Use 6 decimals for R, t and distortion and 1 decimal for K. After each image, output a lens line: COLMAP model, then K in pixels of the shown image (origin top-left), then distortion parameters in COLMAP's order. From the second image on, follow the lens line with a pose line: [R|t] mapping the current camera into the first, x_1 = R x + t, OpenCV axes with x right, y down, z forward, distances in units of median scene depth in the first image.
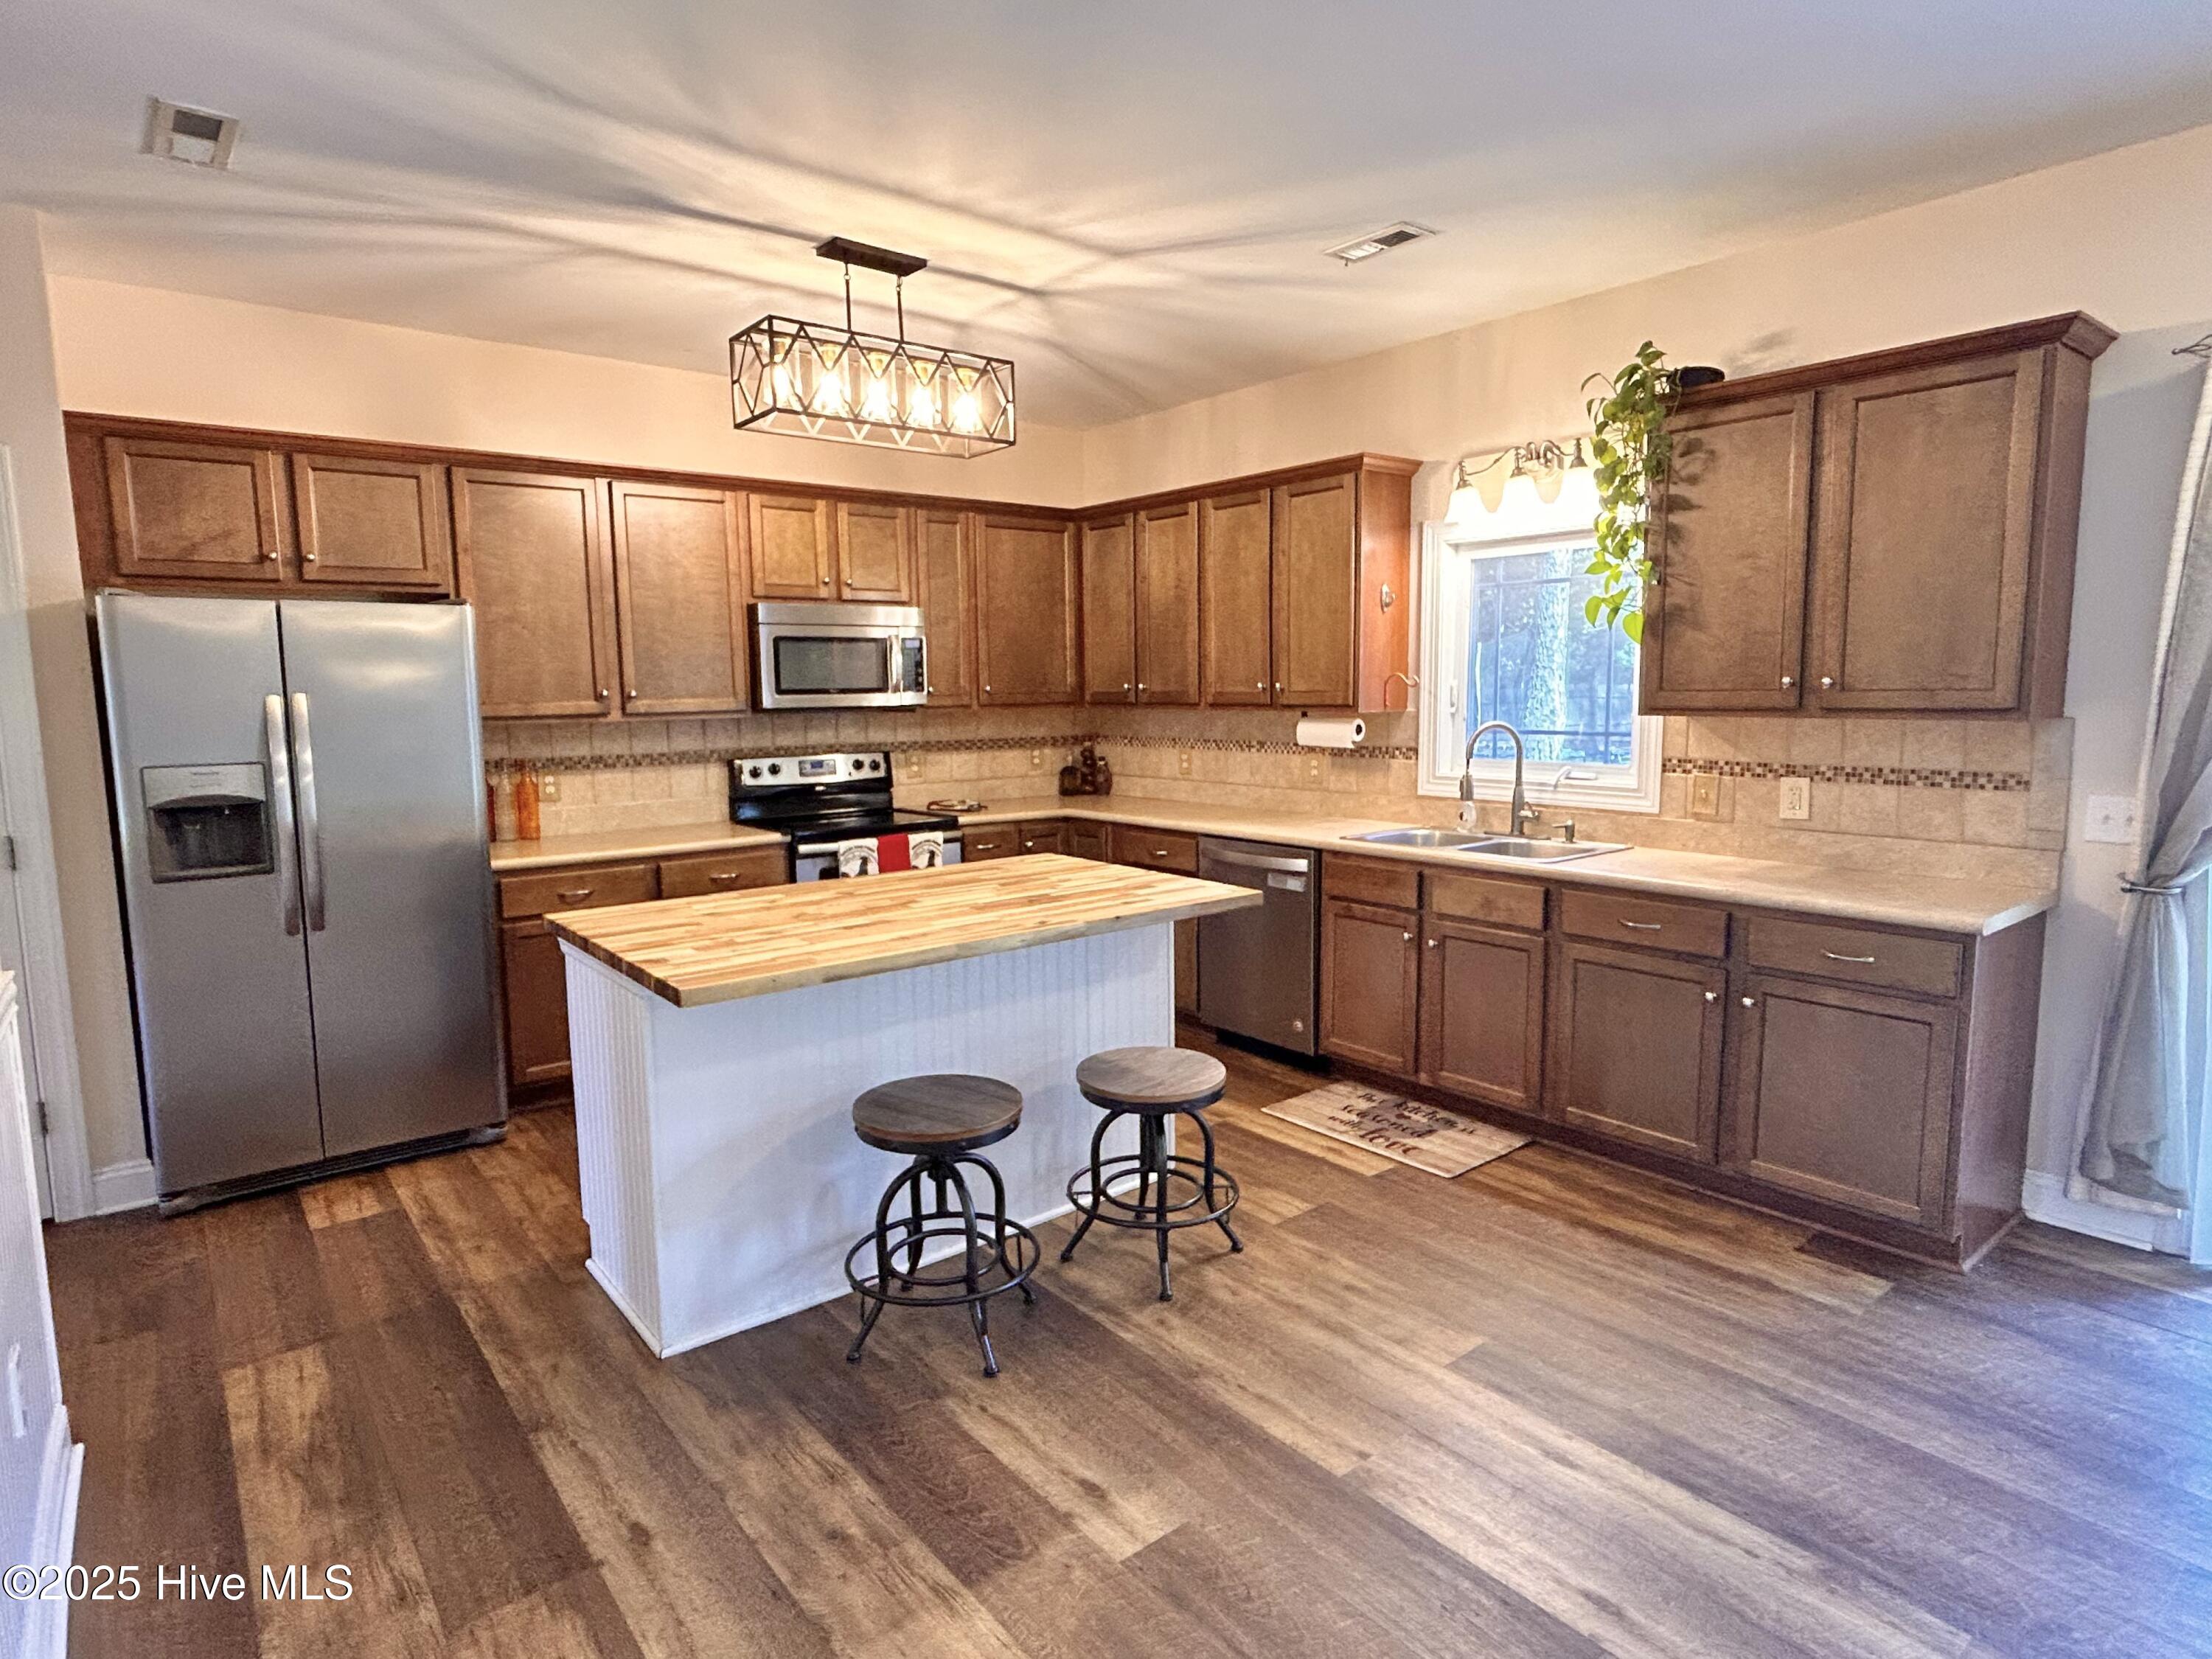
lens RADIAL K [[1192.6, 0, 1089.2], [0, 1192.6, 832.5], [0, 0, 1]] dist [0.000762, 0.000553]
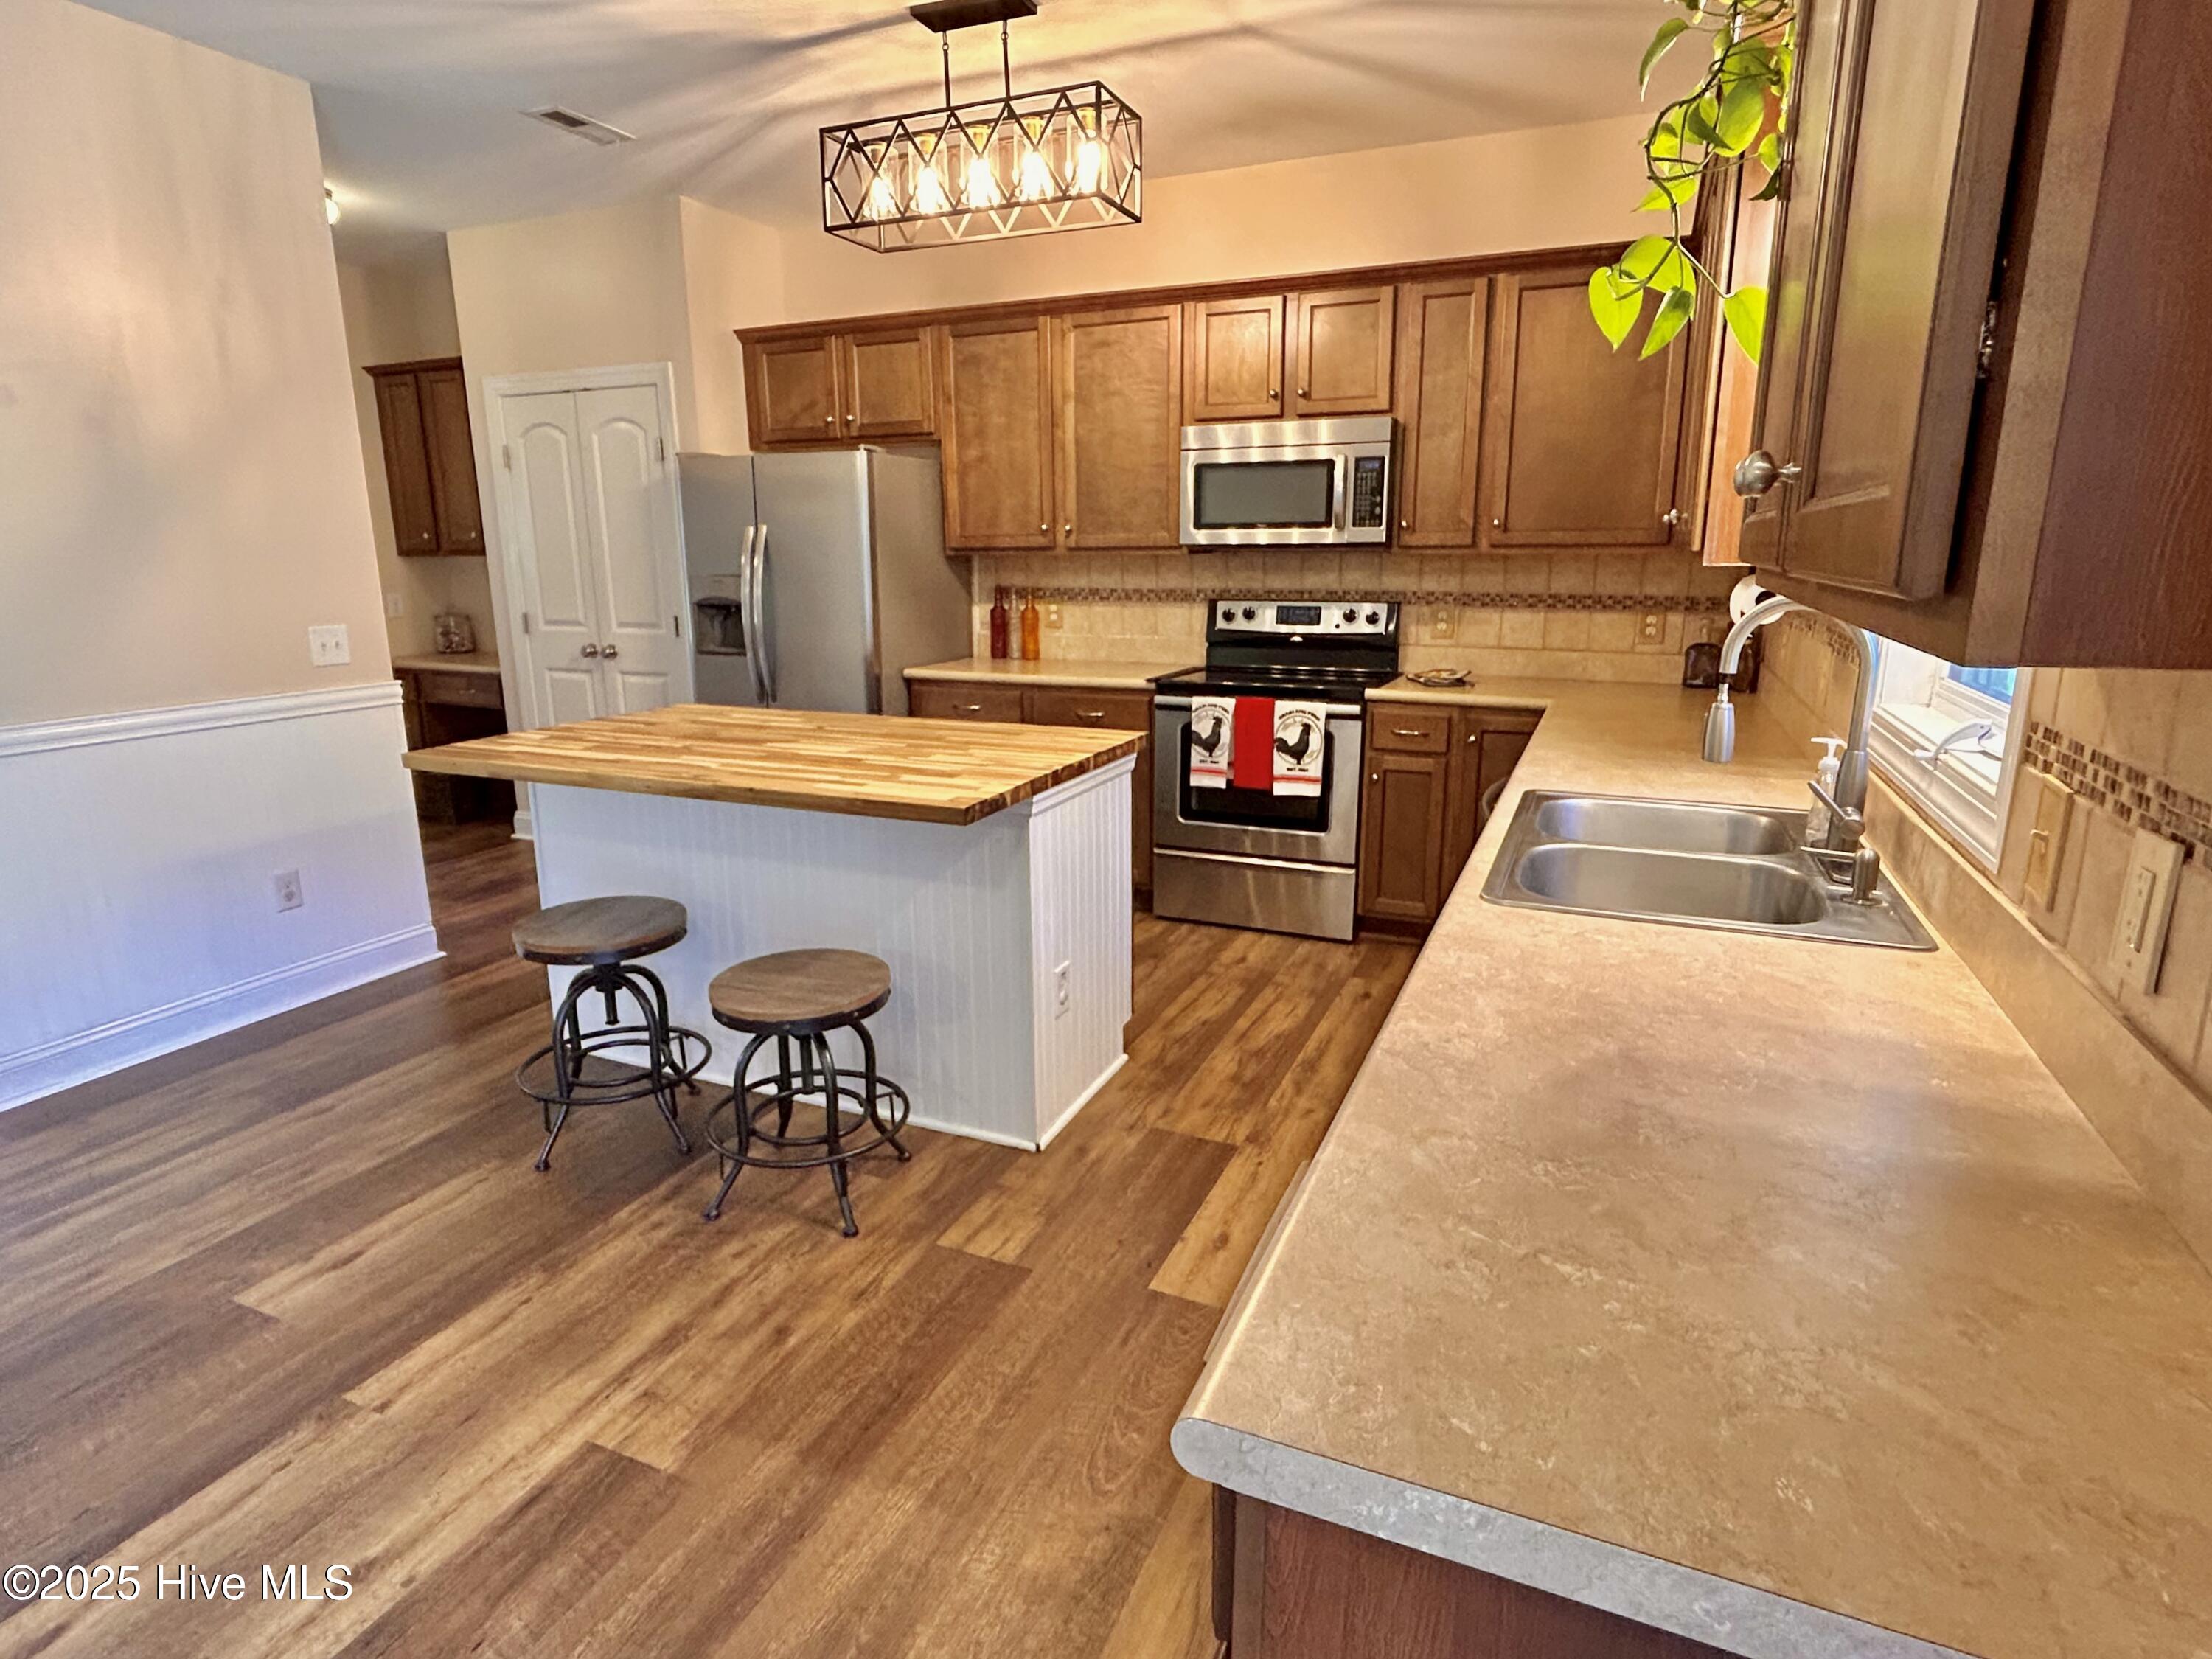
lens RADIAL K [[1192.6, 0, 1091.5], [0, 1192.6, 826.3], [0, 0, 1]] dist [0.000762, 0.000553]
pose [[0.460907, 0.215842, -0.860800, 0.551486], [-0.109167, 0.976395, 0.186375, -0.055879], [0.880708, 0.008069, 0.473590, 0.506236]]
